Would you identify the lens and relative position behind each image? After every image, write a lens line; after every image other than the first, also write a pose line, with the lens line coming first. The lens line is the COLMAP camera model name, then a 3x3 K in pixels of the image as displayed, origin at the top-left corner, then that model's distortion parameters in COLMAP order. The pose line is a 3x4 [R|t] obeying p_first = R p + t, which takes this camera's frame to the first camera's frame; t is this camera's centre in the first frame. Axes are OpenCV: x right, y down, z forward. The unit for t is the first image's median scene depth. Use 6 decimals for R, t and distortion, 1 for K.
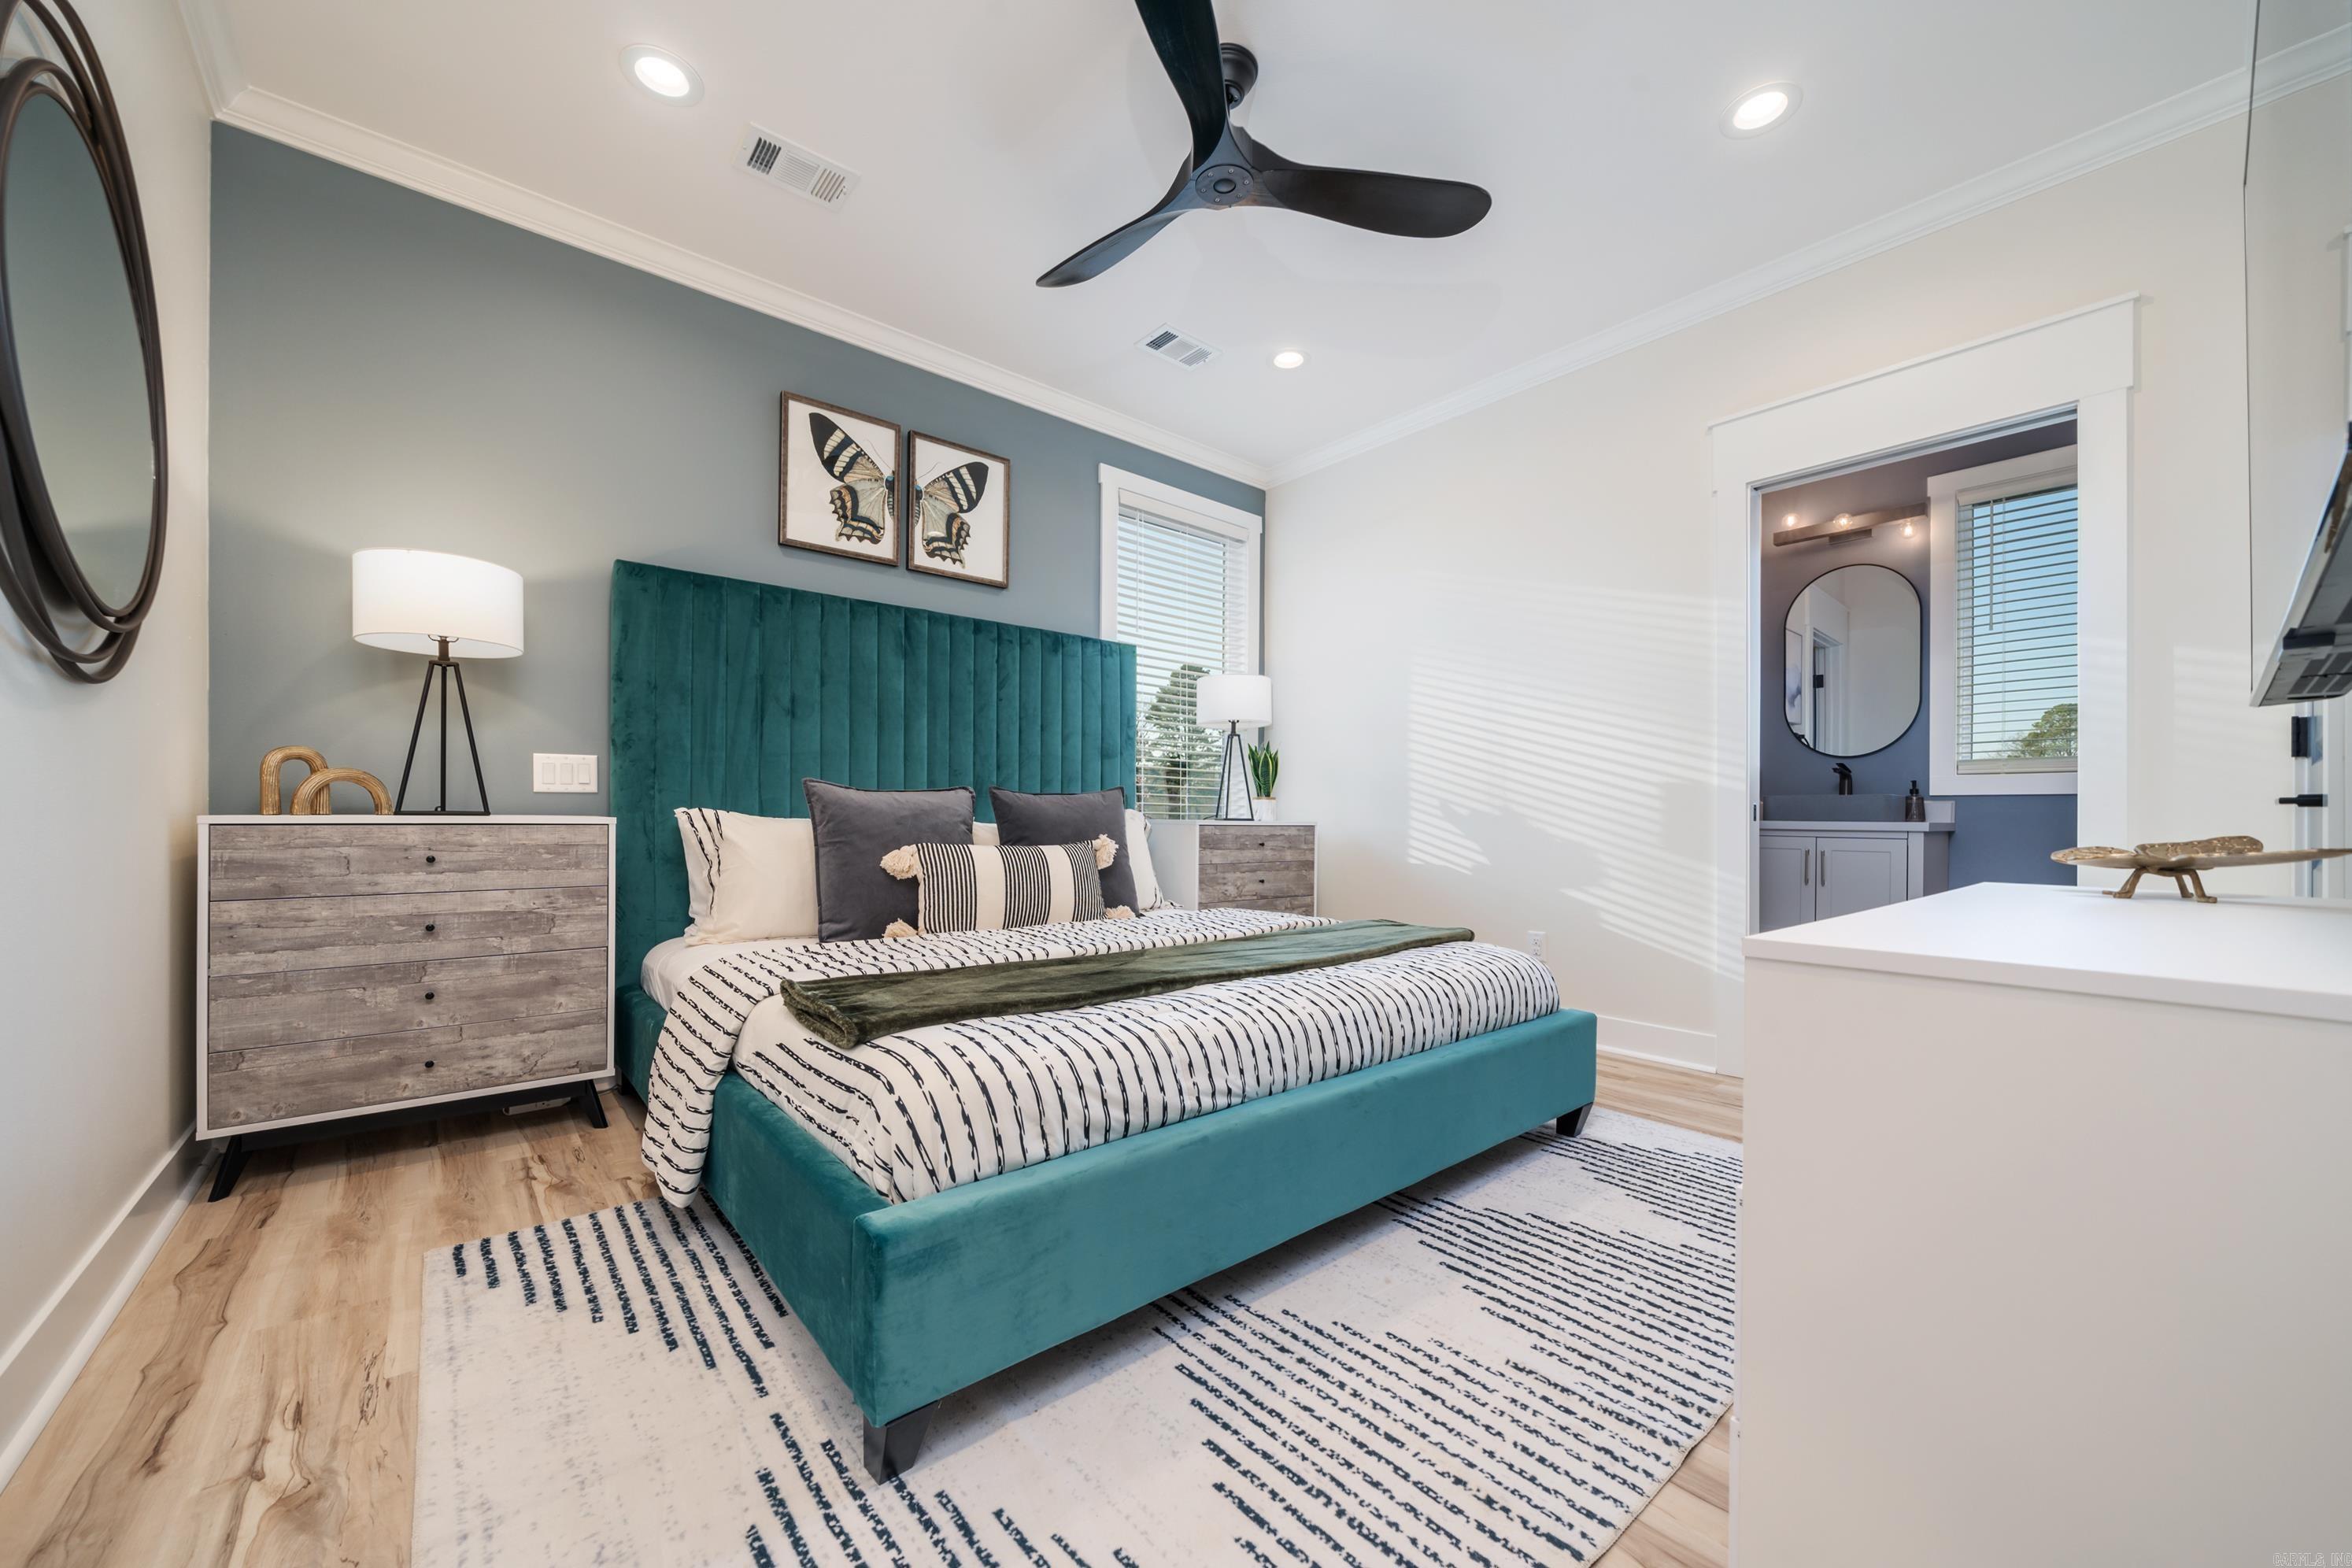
lens RADIAL K [[868.6, 0, 1195.7], [0, 868.6, 820.3], [0, 0, 1]] dist [-0.001780, 0.000463]
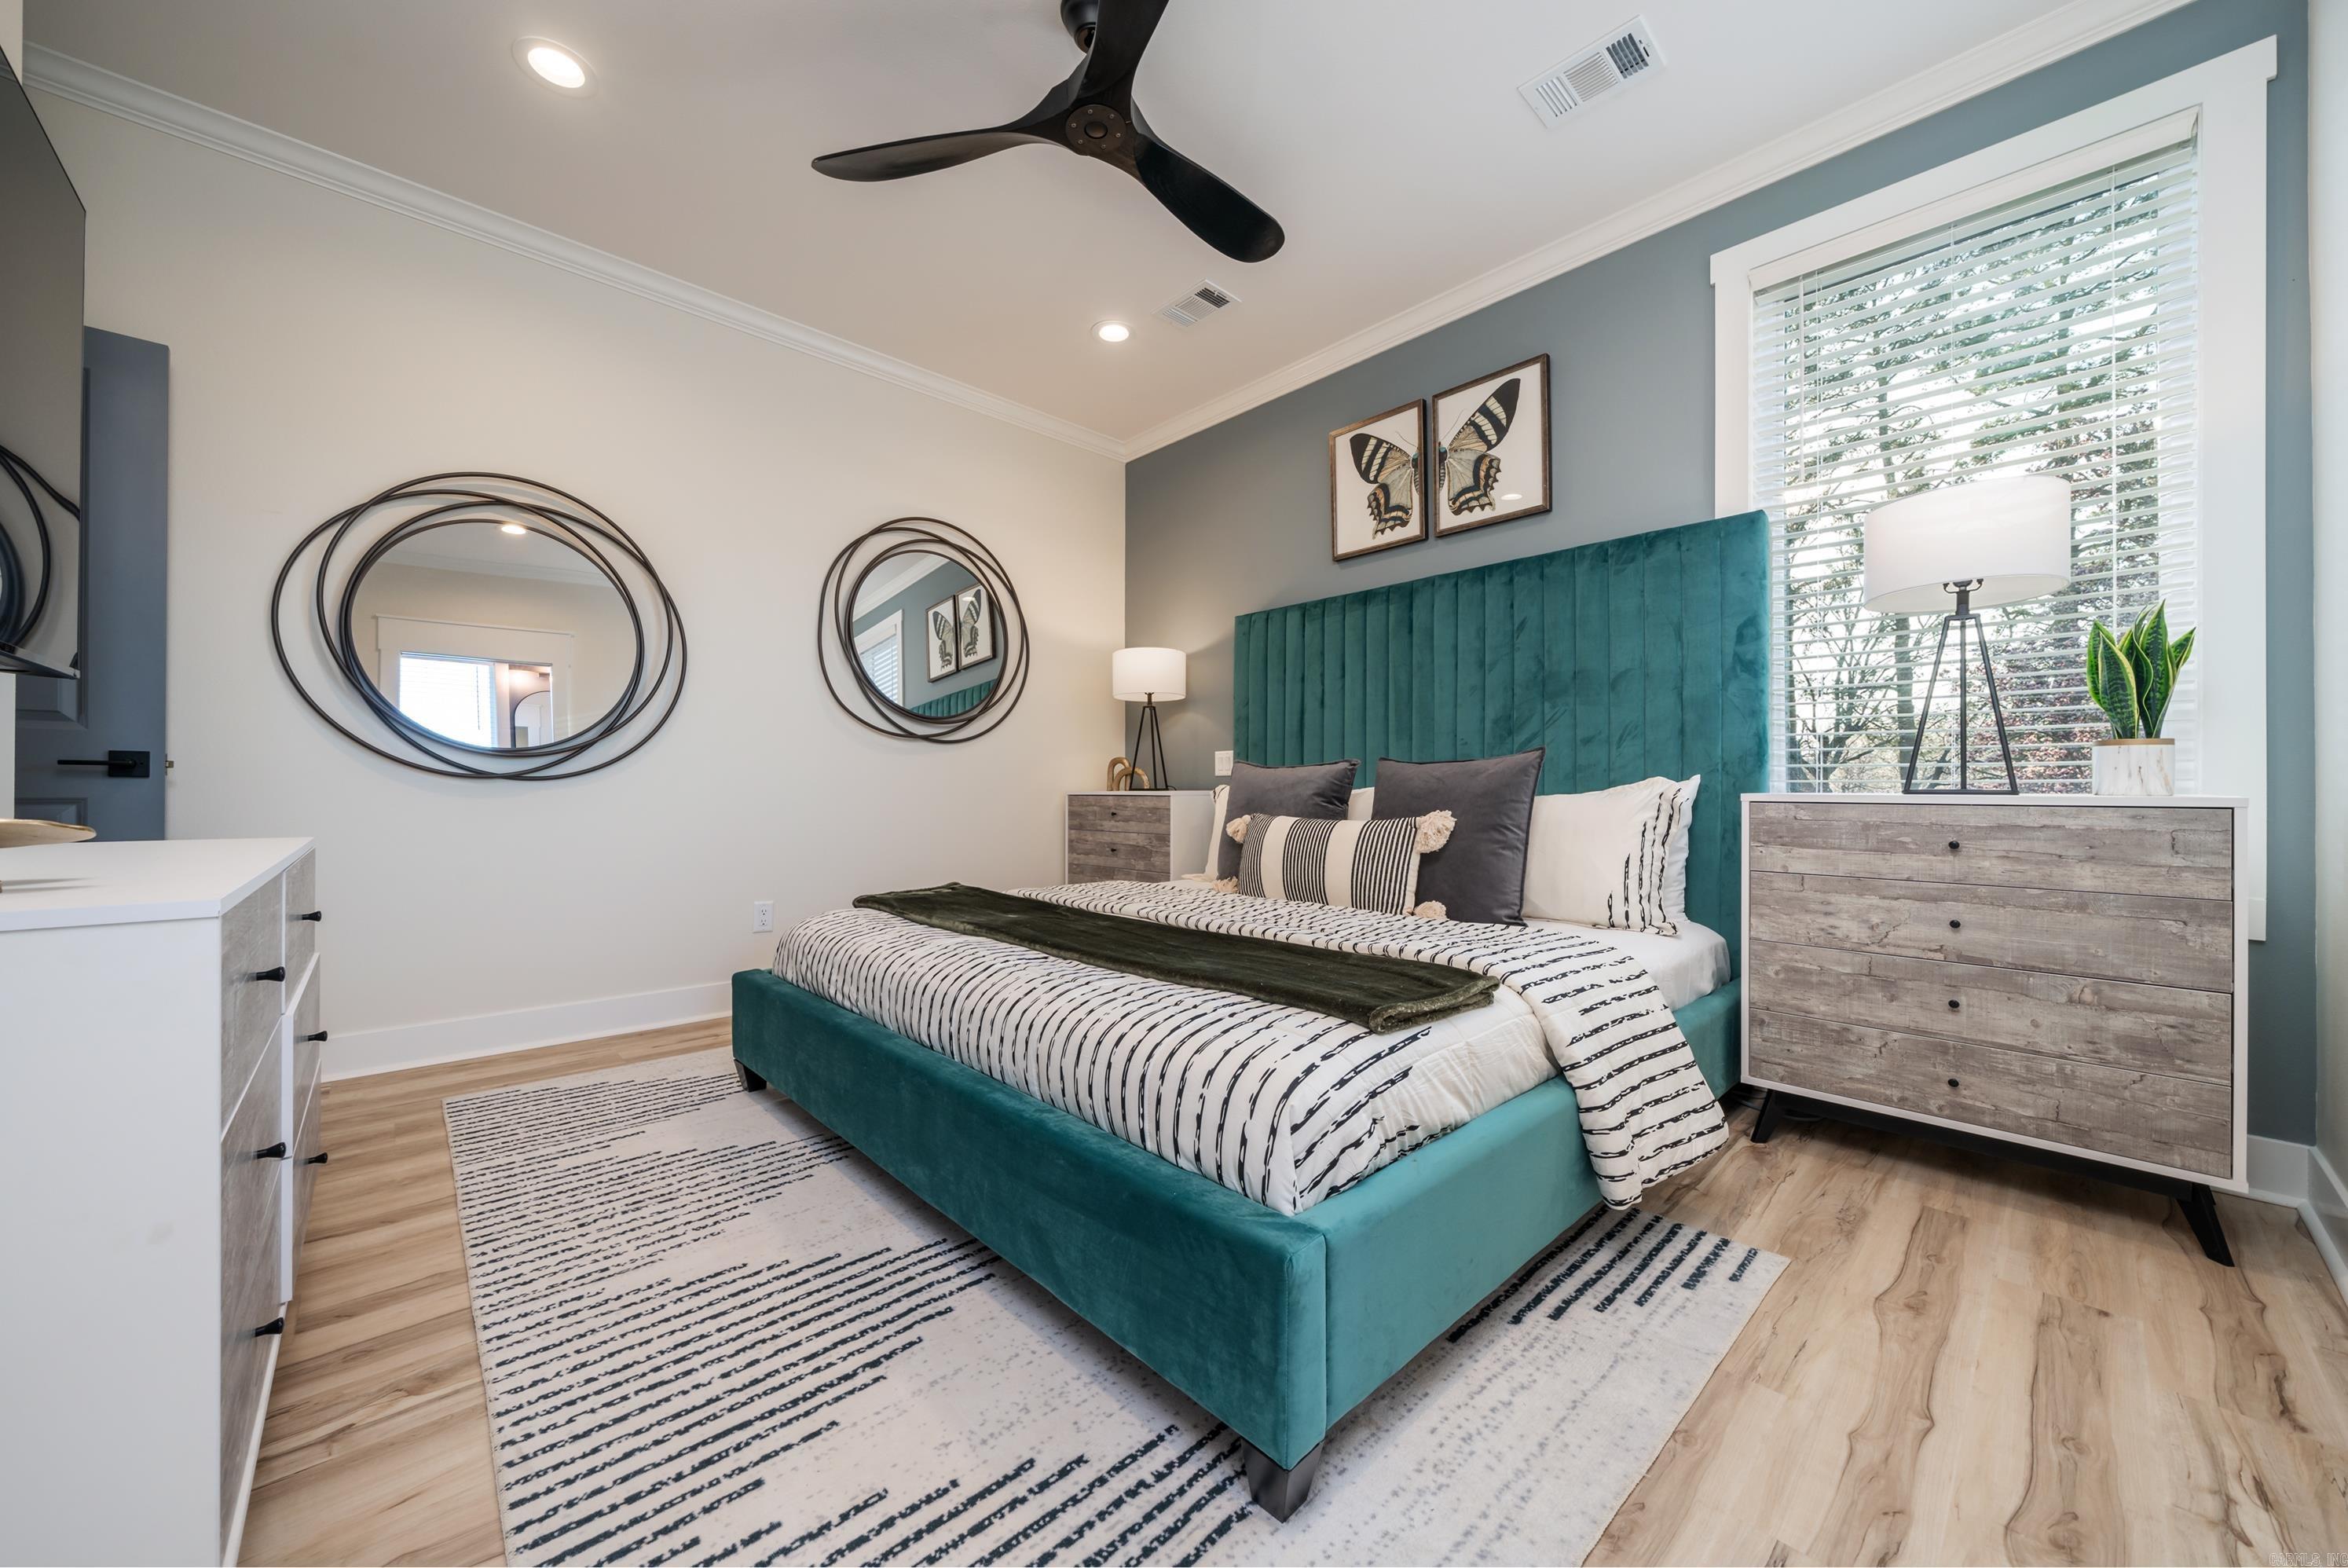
lens RADIAL K [[867.1, 0, 1176.8], [0, 867.1, 785.0], [0, 0, 1]] dist [-0.001780, 0.000463]
pose [[0.030856, -0.013201, -0.999437, 0.665540], [-0.004769, 0.999899, -0.013354, 0.004902], [0.999512, 0.005179, 0.030790, 0.714671]]
